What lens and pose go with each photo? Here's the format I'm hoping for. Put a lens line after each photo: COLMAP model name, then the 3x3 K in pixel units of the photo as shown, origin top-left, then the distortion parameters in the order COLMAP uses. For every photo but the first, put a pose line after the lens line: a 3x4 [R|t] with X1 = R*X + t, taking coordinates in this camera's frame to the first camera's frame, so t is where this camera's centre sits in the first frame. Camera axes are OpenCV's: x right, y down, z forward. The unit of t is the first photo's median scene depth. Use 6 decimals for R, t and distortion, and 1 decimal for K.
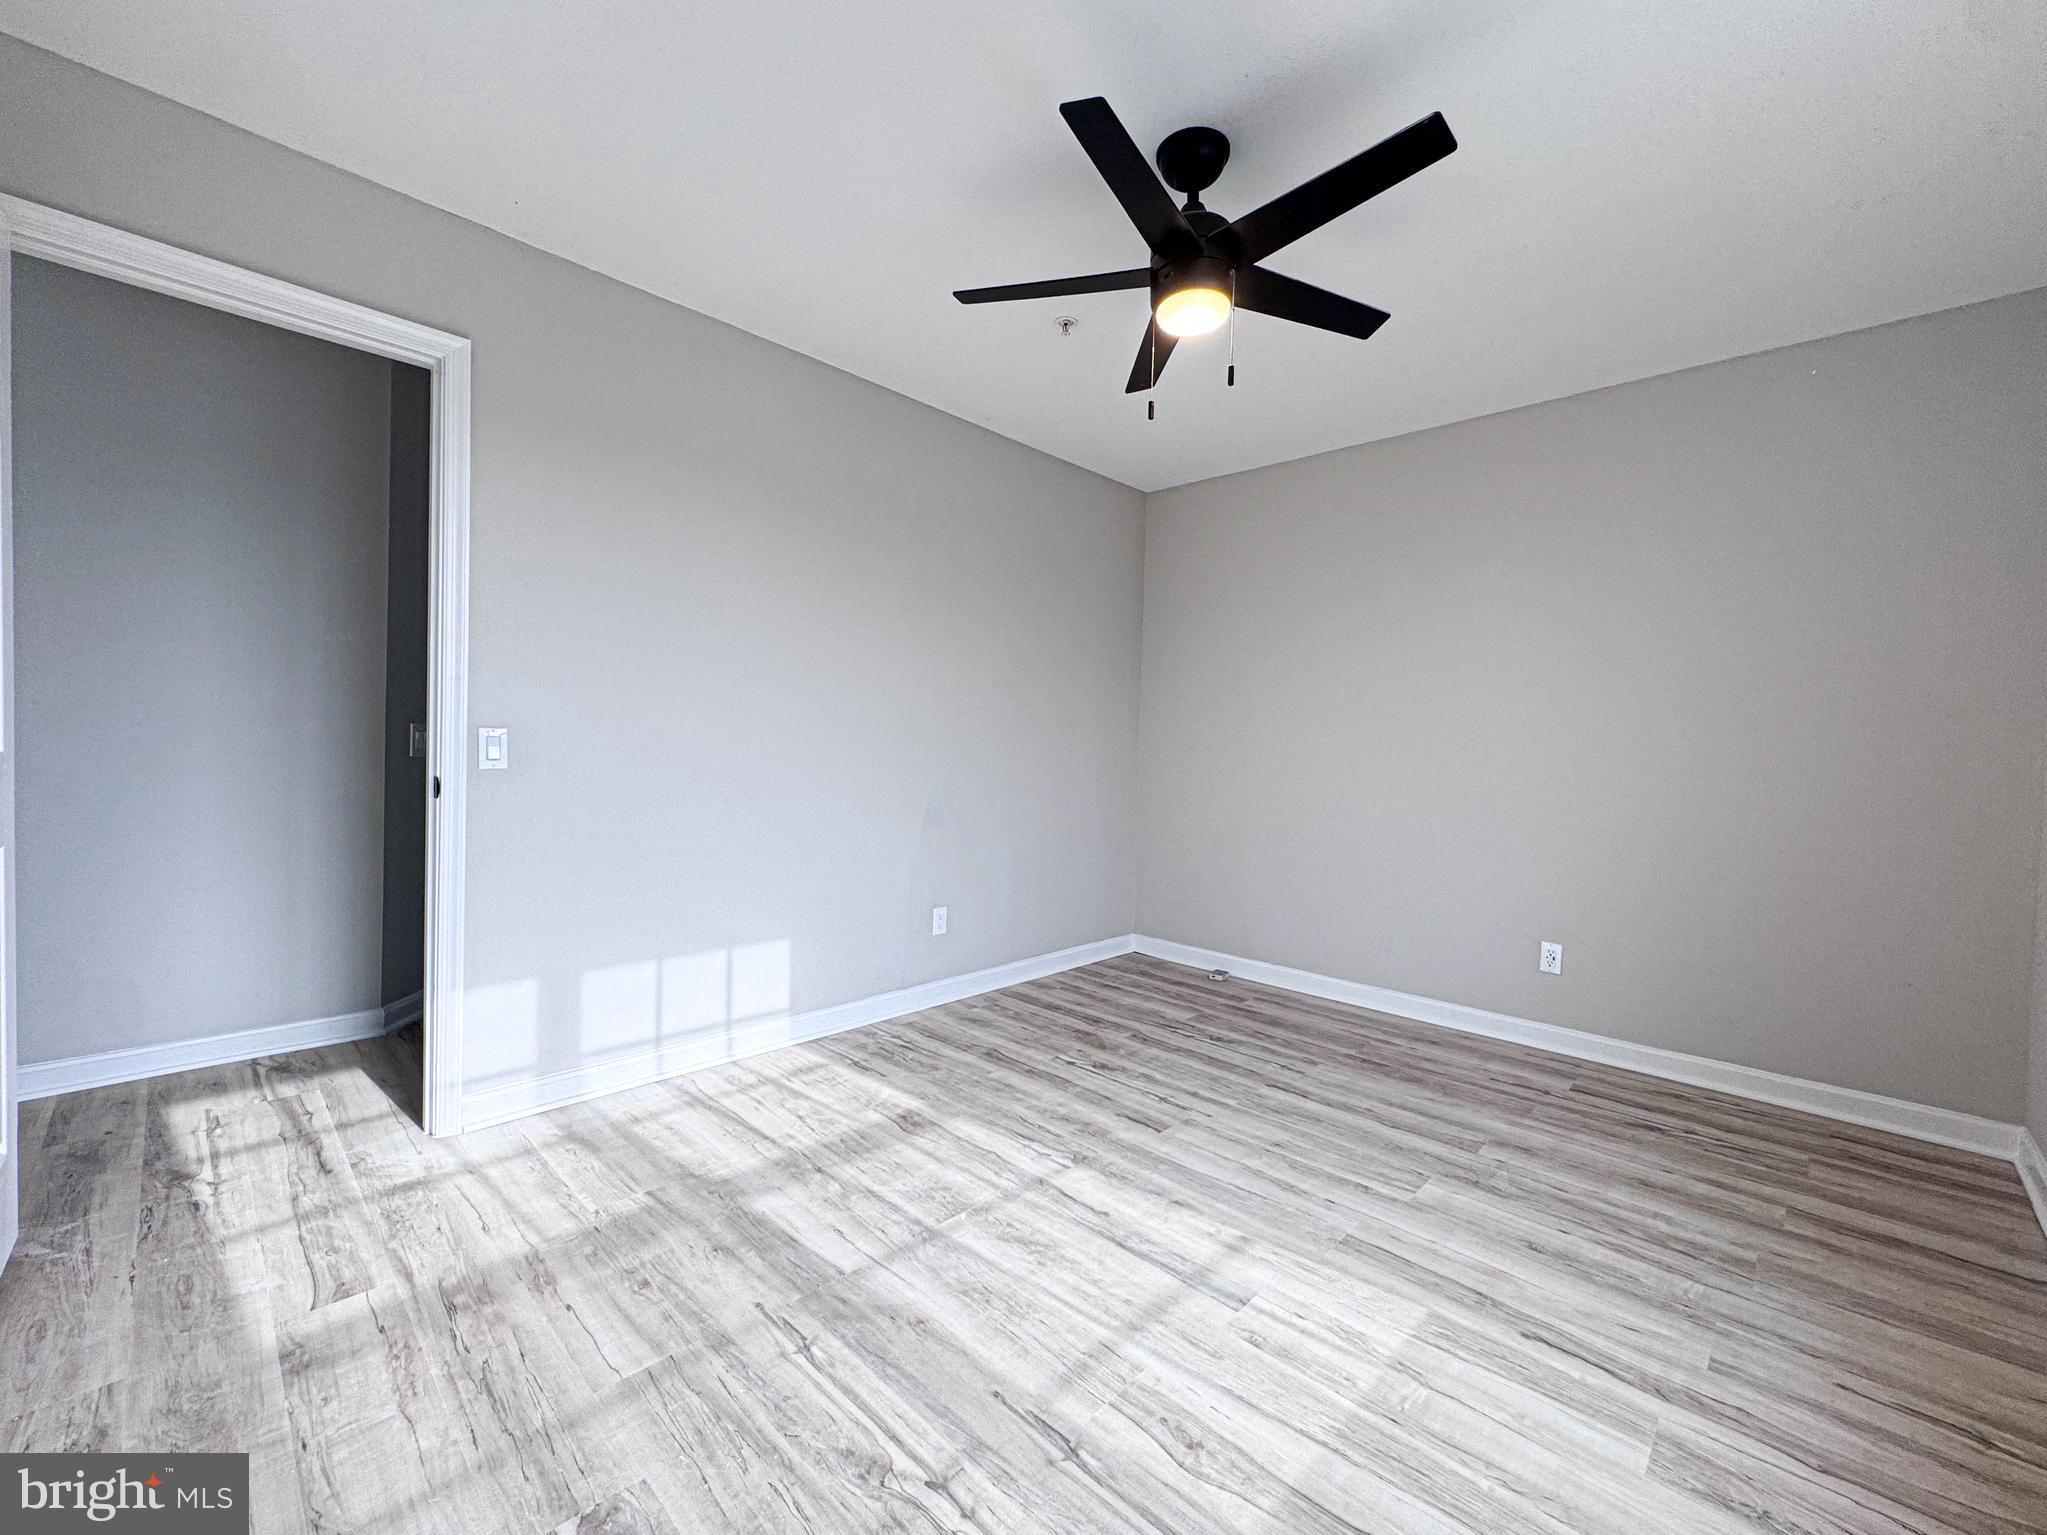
lens RADIAL K [[813.2, 0, 1071.7], [0, 813.2, 769.8], [0, 0, 1]] dist [-0.002169, 0.000054]
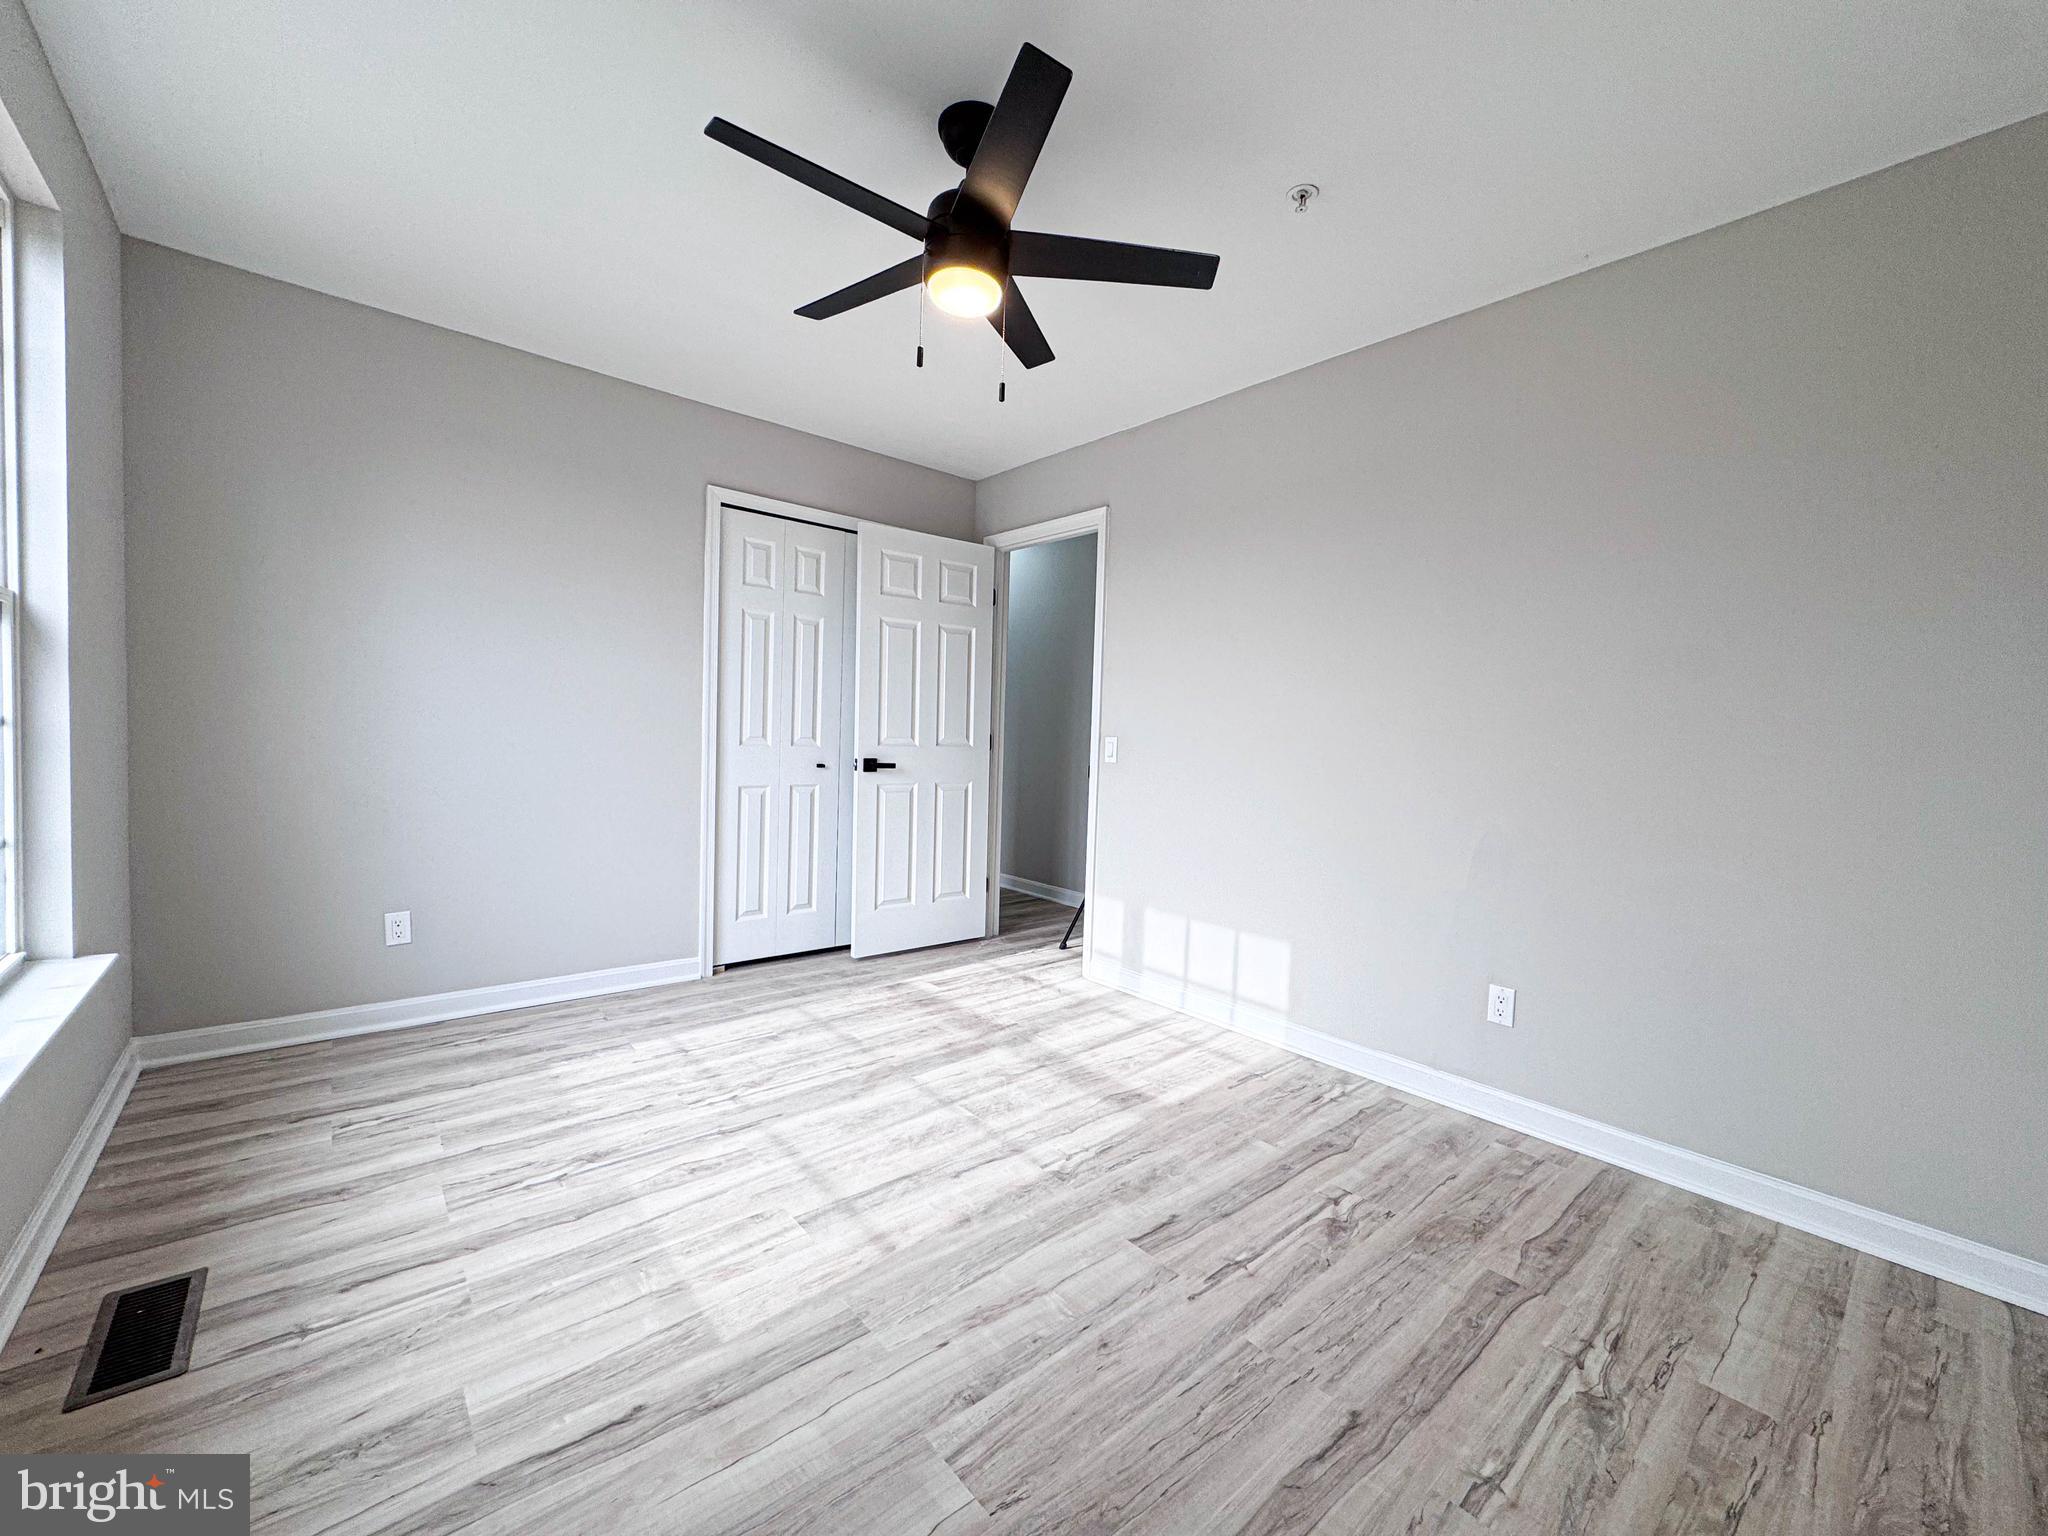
lens RADIAL K [[835.1, 0, 1022.2], [0, 835.1, 764.8], [0, 0, 1]] dist [-0.003592, -0.000081]
pose [[-0.121696, 0.005679, -0.992551, 1.080731], [-0.069747, 0.997463, 0.014259, -0.012328], [0.990114, 0.070962, -0.120992, 1.145747]]
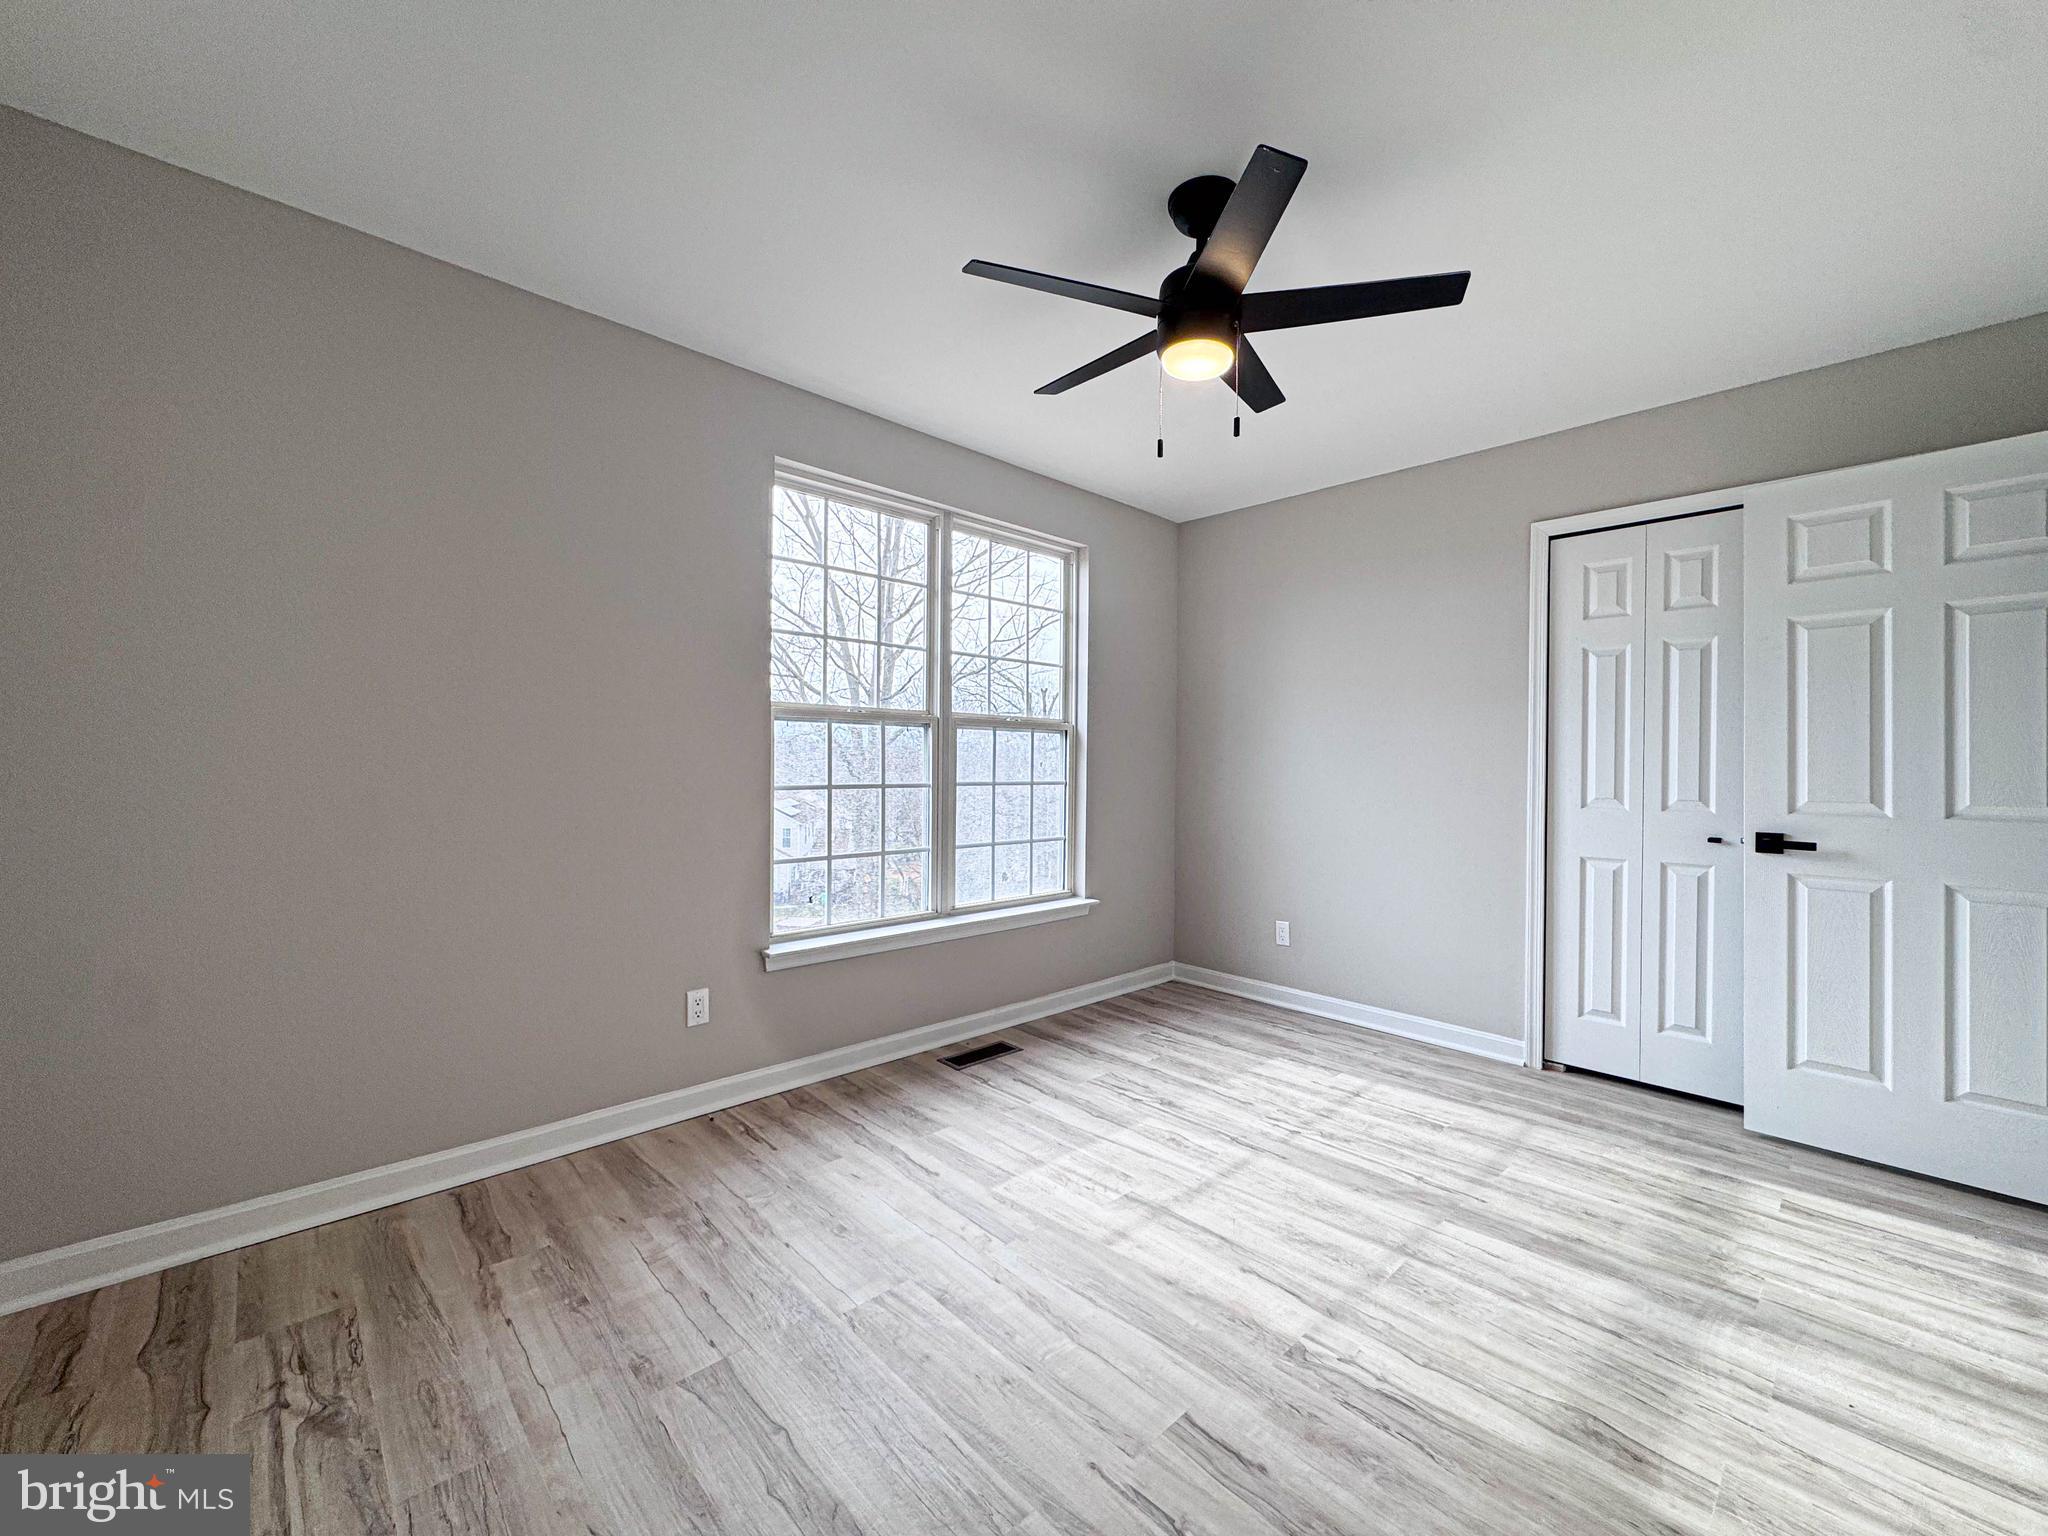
lens RADIAL K [[835.1, 0, 1022.2], [0, 835.1, 764.8], [0, 0, 1]] dist [-0.003592, -0.000081]
pose [[-0.994814, -0.041425, 0.092897, 0.232378], [-0.038228, 0.998623, 0.035930, -0.081186], [-0.094257, 0.032193, -0.995027, 1.941201]]
